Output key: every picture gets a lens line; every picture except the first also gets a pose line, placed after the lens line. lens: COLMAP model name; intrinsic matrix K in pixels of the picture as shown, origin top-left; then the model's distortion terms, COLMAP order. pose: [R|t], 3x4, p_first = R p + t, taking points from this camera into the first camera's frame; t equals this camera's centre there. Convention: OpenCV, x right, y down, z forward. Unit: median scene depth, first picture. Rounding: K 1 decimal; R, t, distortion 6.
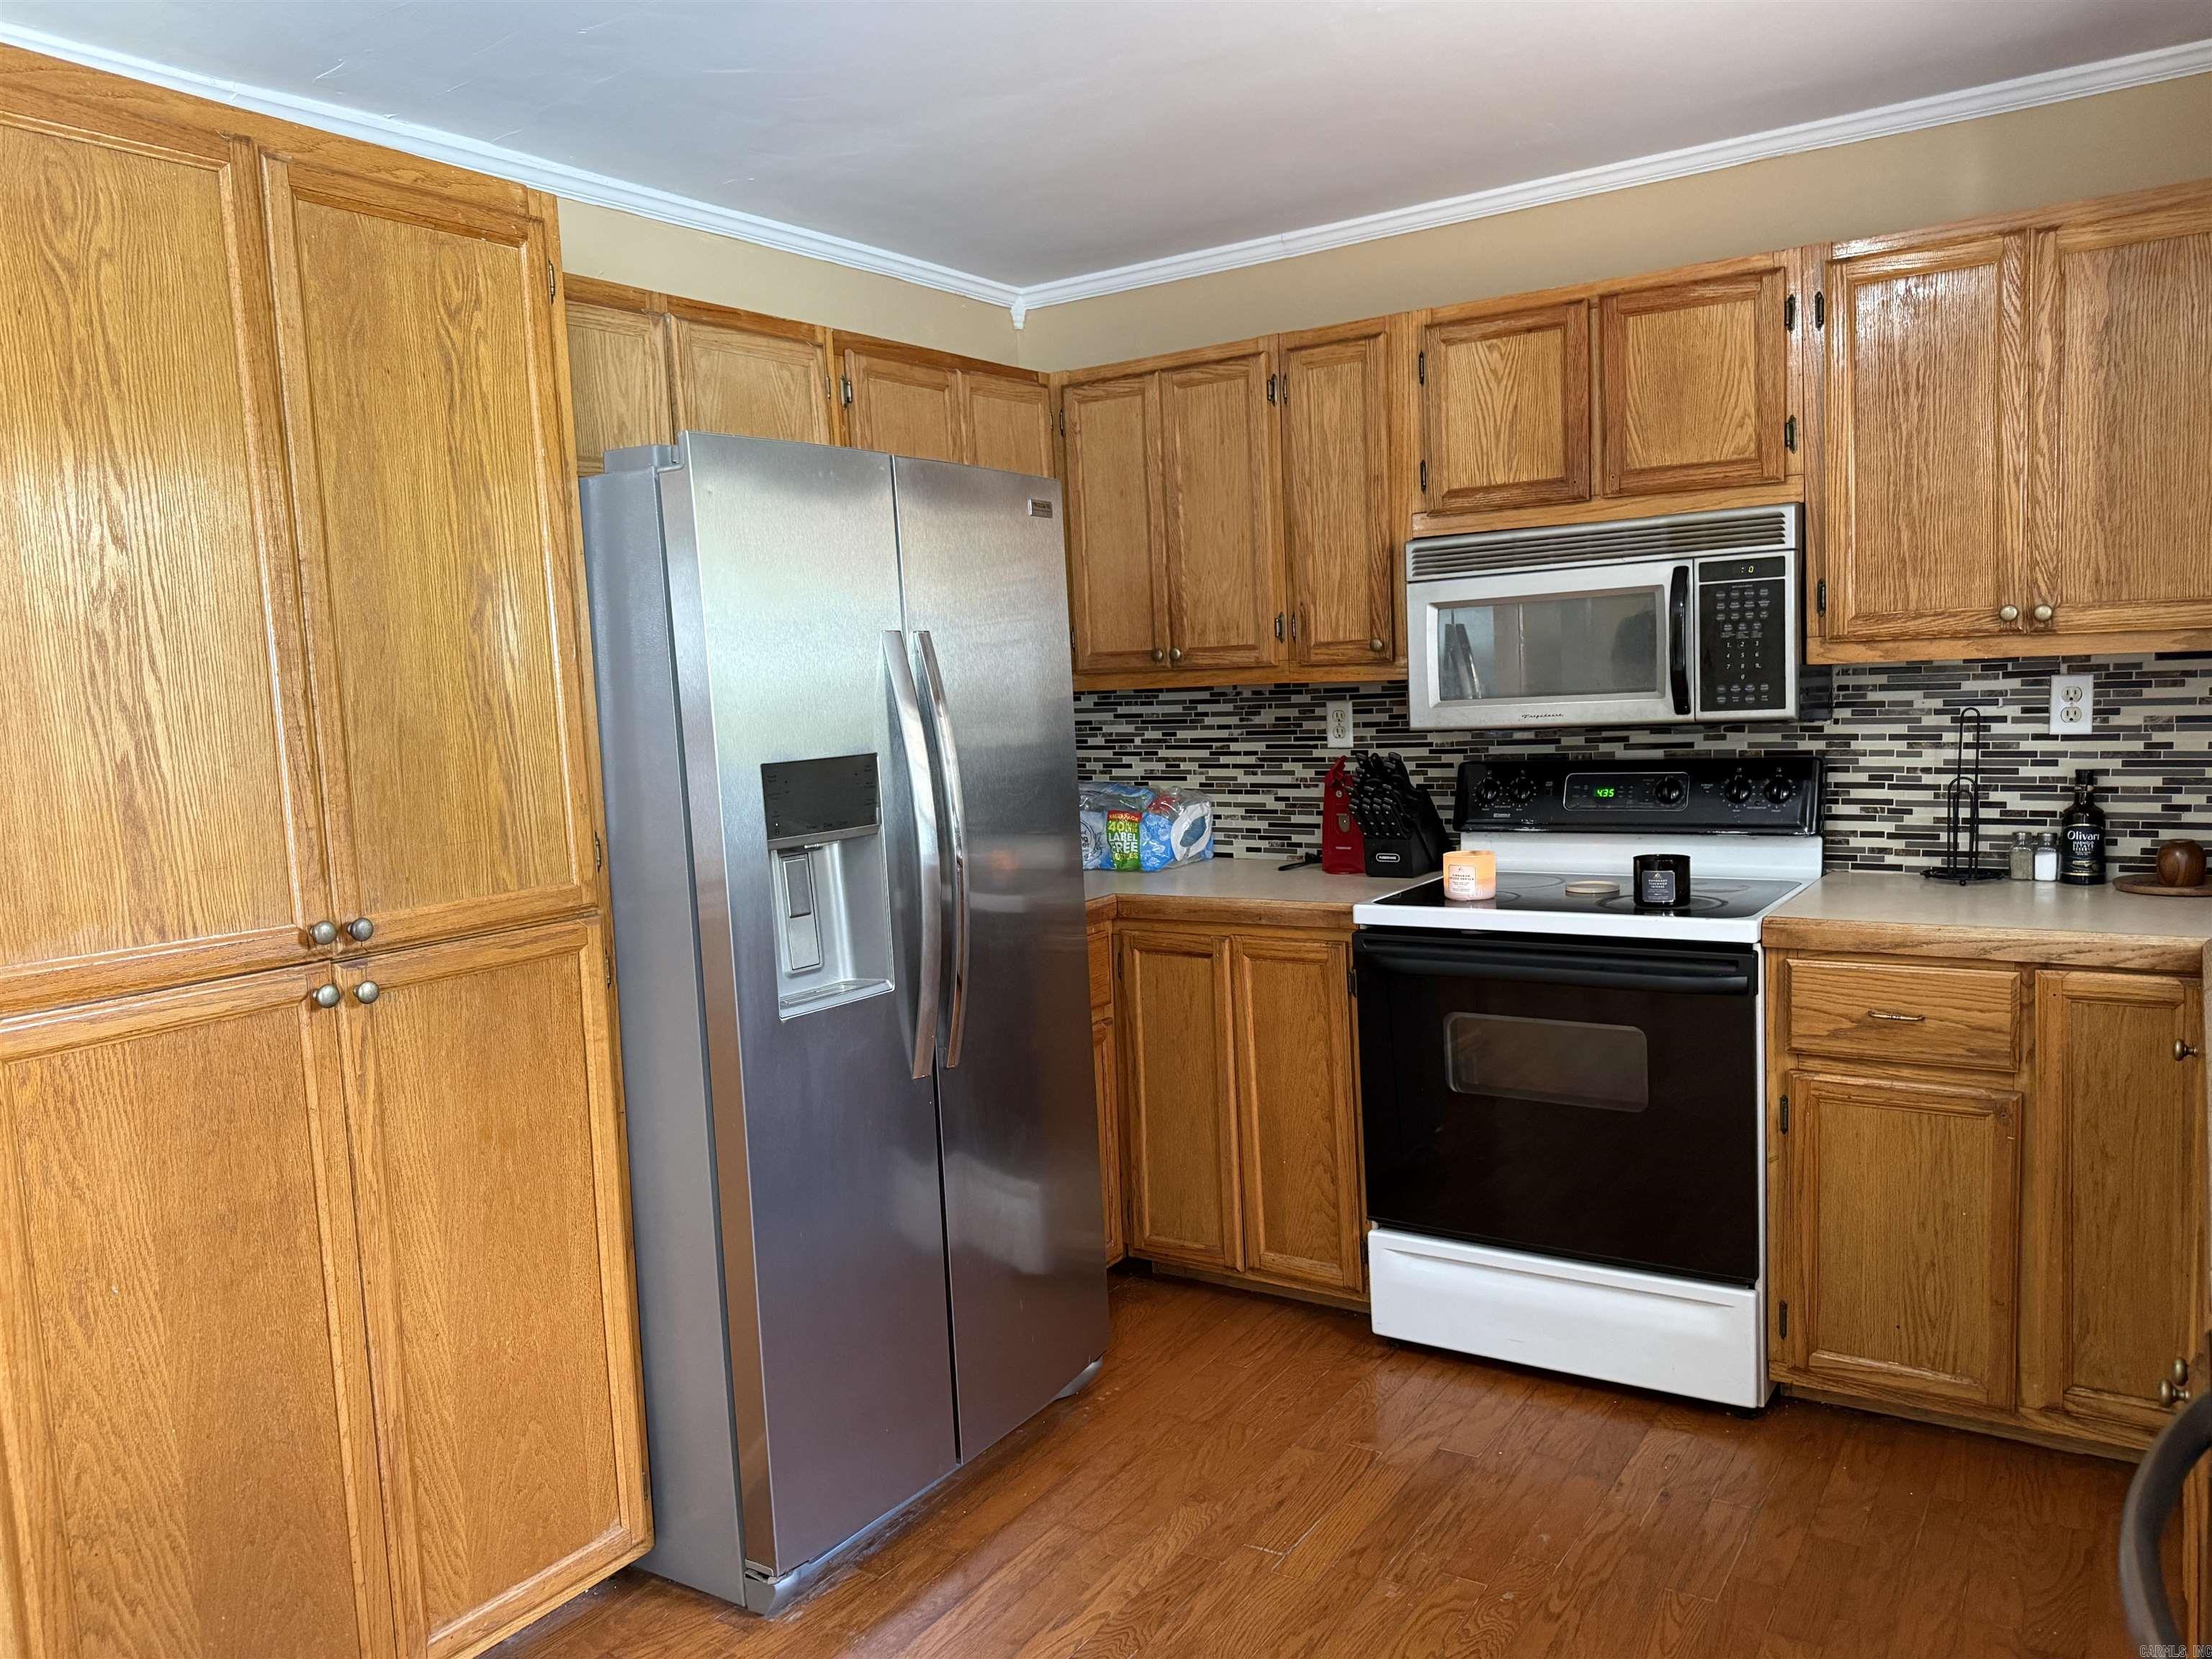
lens RADIAL K [[1623.8, 0, 1110.4], [0, 1623.8, 845.9], [0, 0, 1]] dist [0.038639, -0.049048]
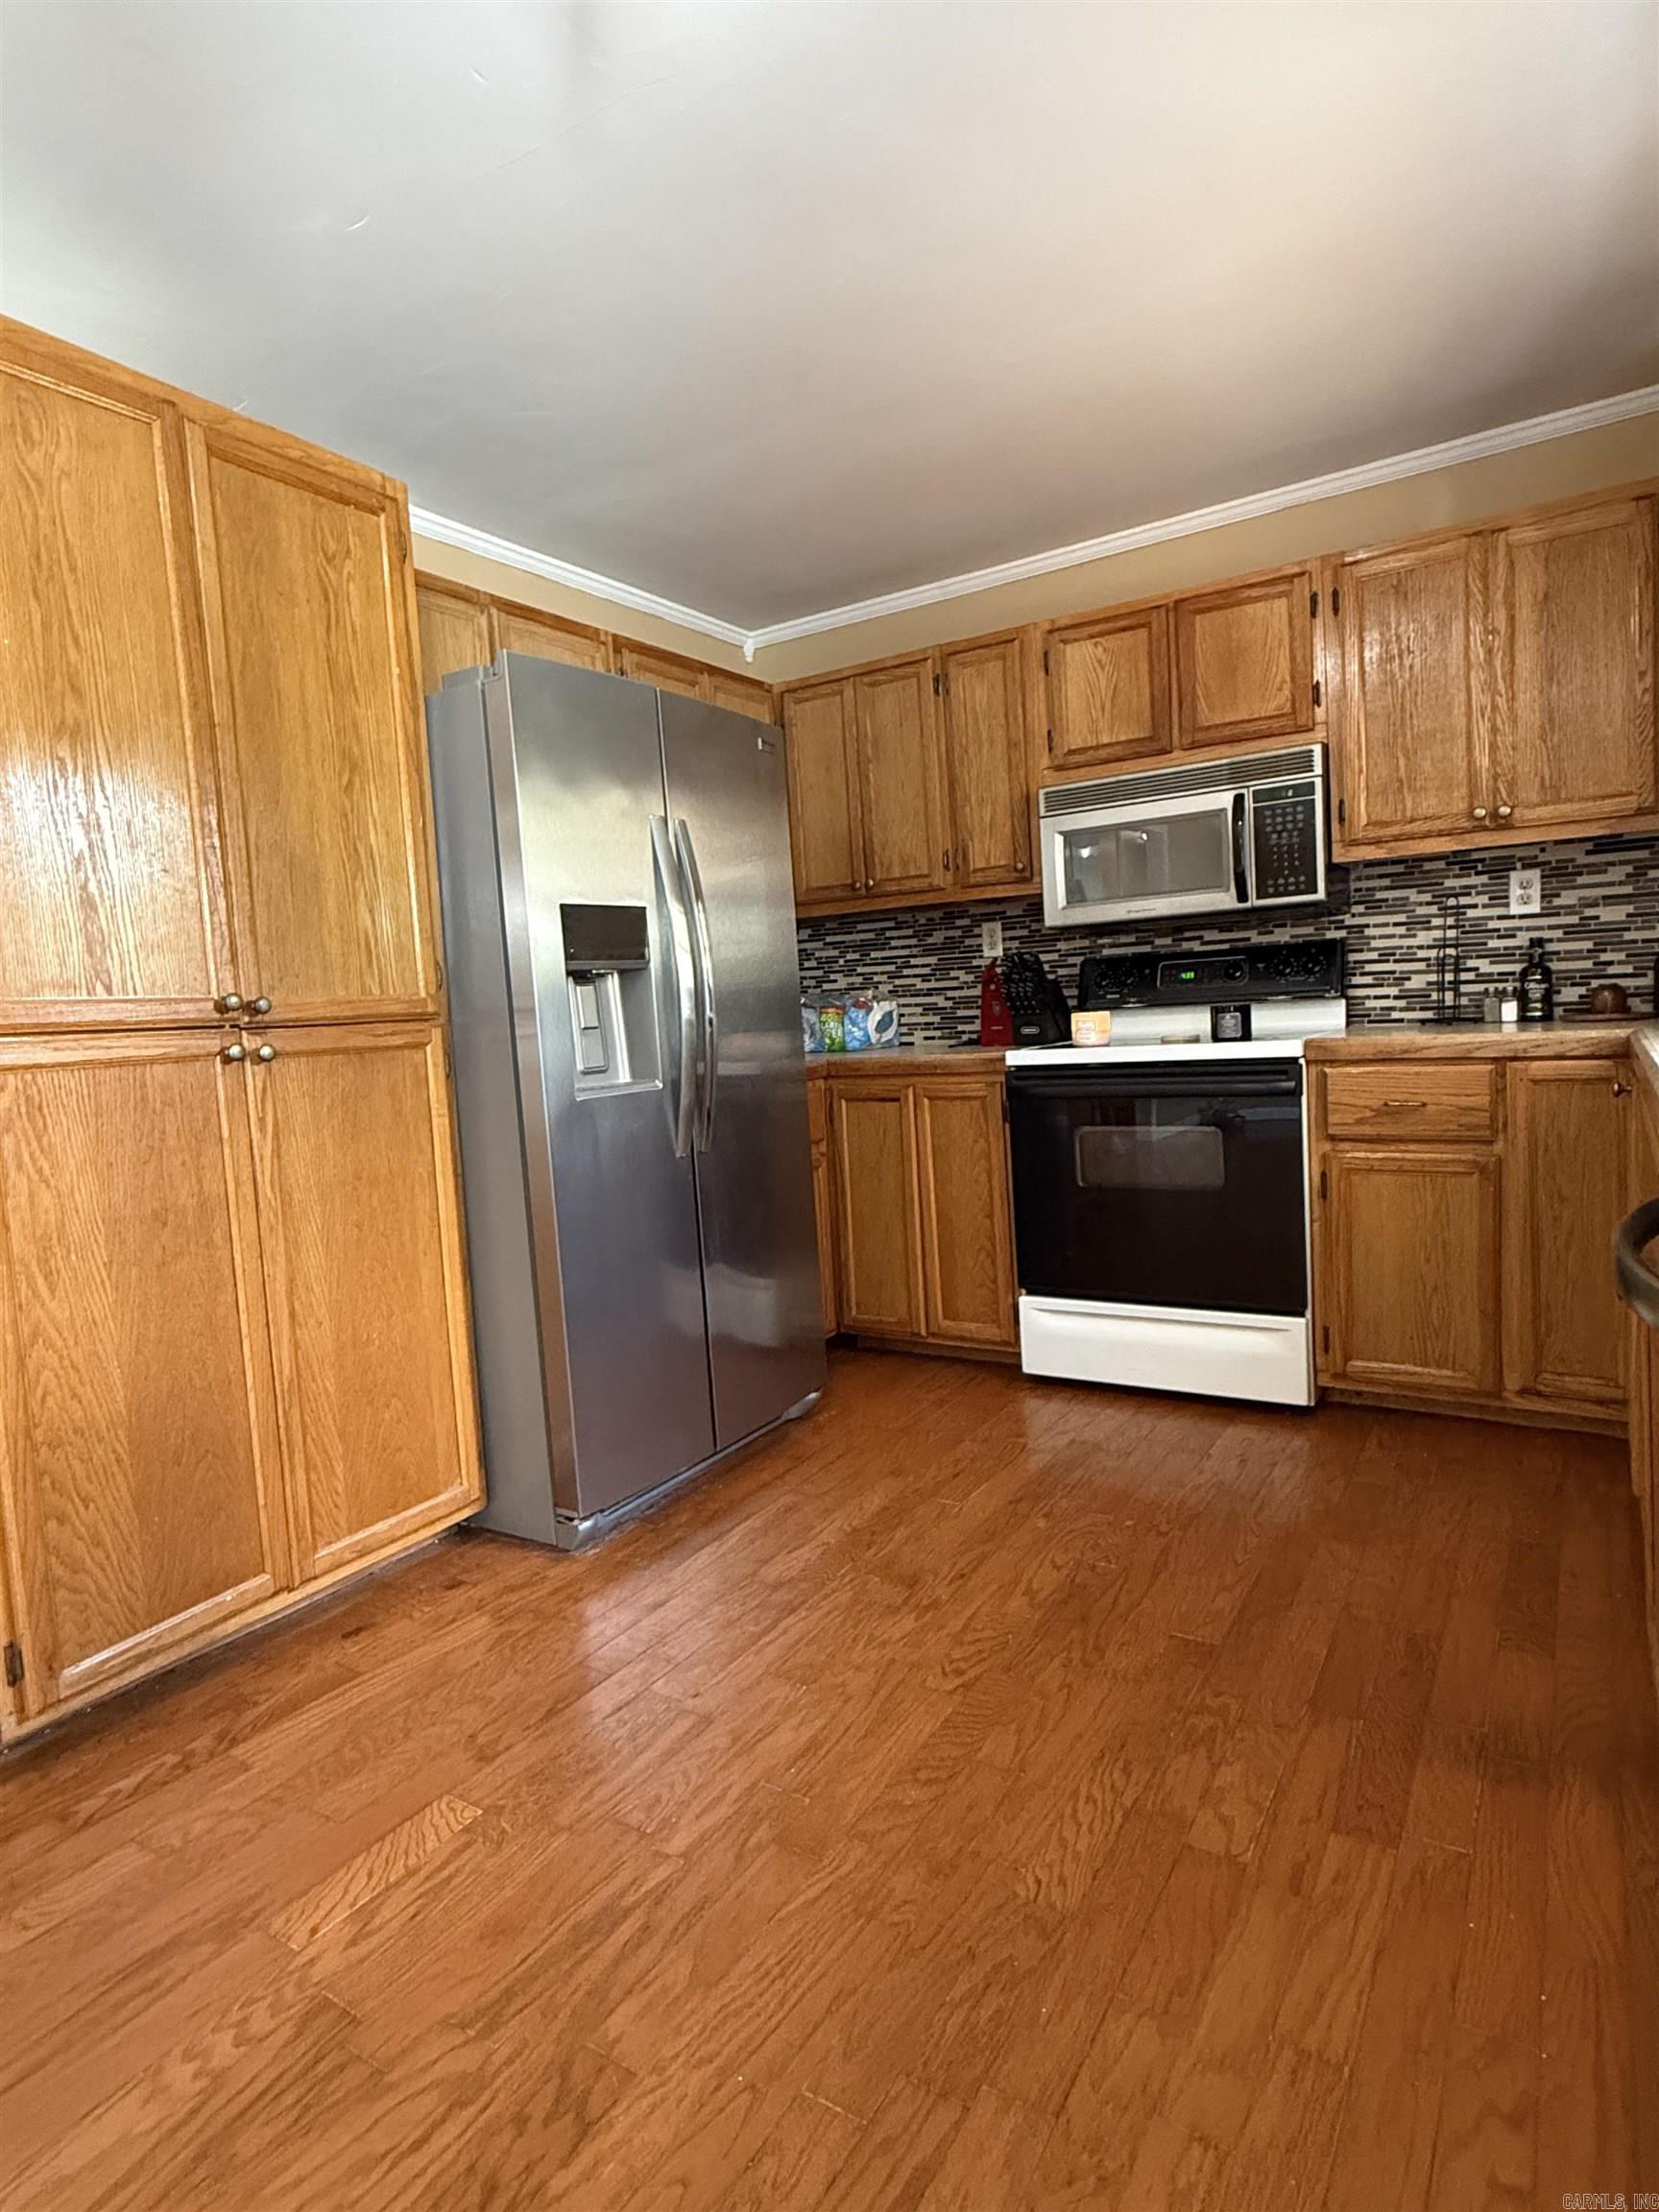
lens RADIAL K [[1190.4, 0, 837.2], [0, 1190.4, 1108.7], [0, 0, 1]] dist [0.000626, 0.004053]
pose [[0.999812, -0.013688, 0.013726, -0.002857], [0.014007, 0.999627, -0.023435, 0.115659], [-0.013400, 0.023623, 0.999631, 0.018496]]
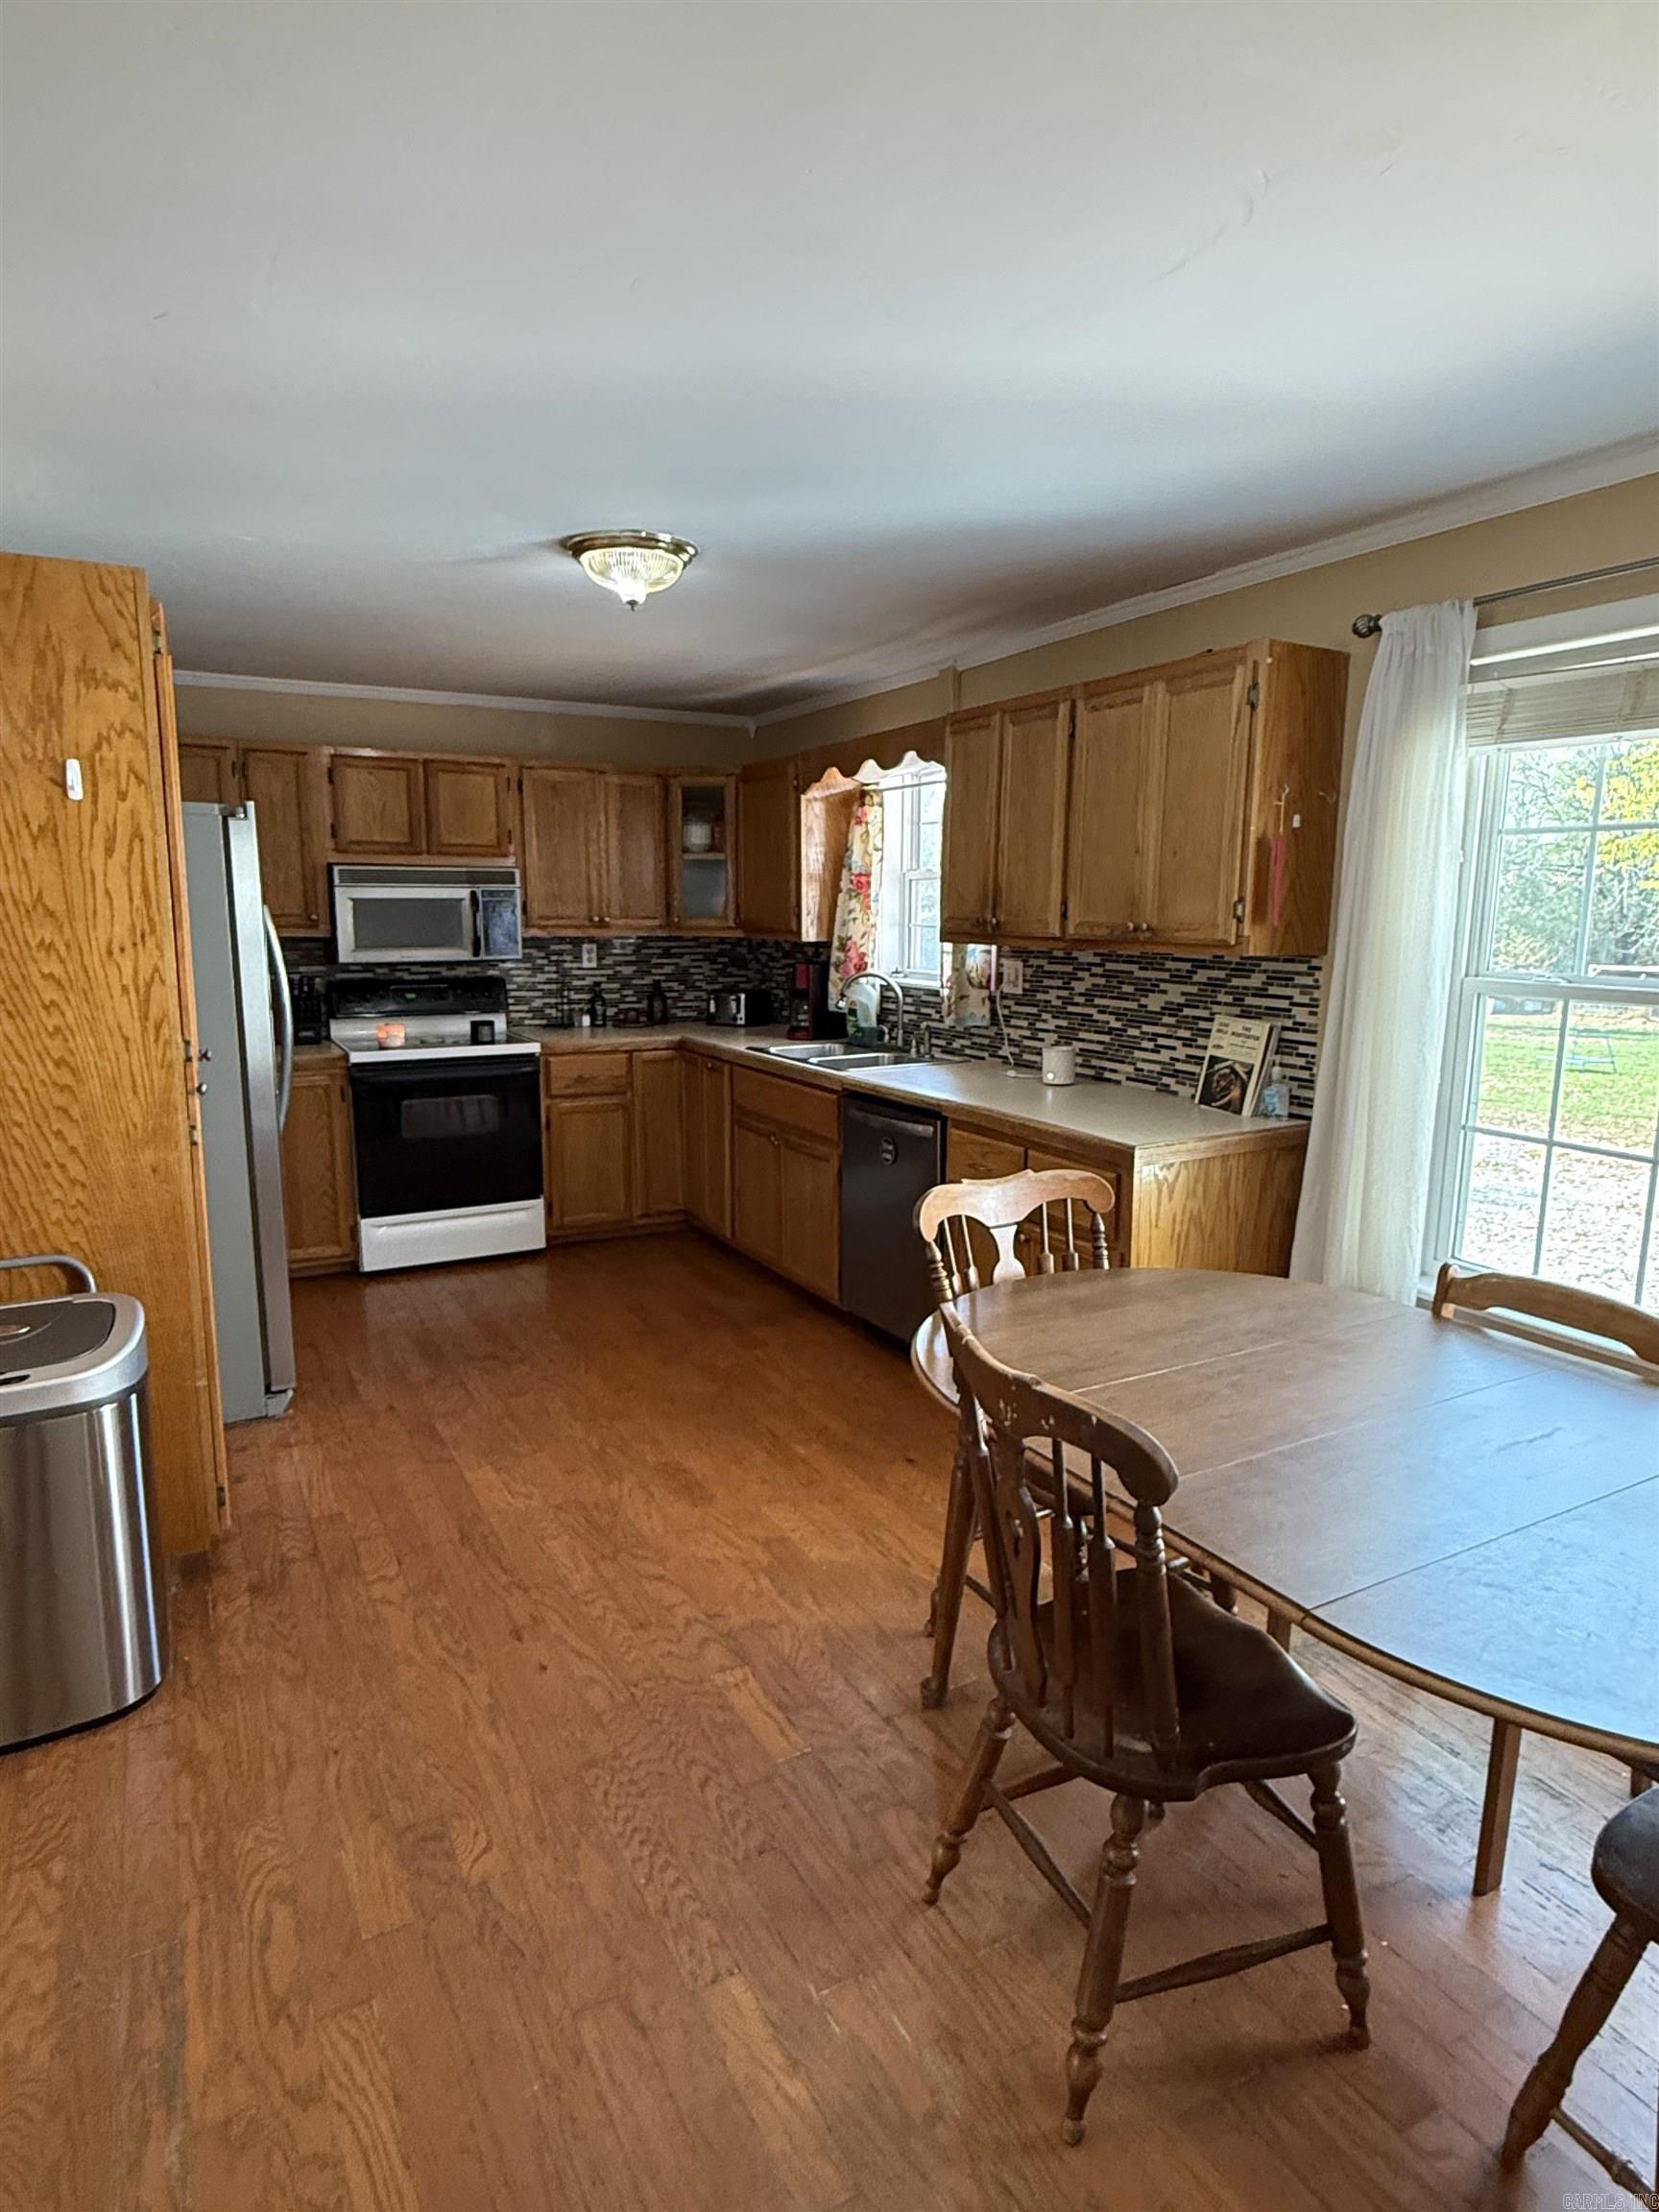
lens RADIAL K [[1236.2, 0, 836.2], [0, 1236.2, 1108.4], [0, 0, 1]] dist [-0.002753, 0.002899]
pose [[0.473945, -0.091826, 0.875754, -0.965165], [0.067255, 0.995418, 0.067976, 0.045904], [-0.877982, 0.026682, 0.477949, -0.245457]]
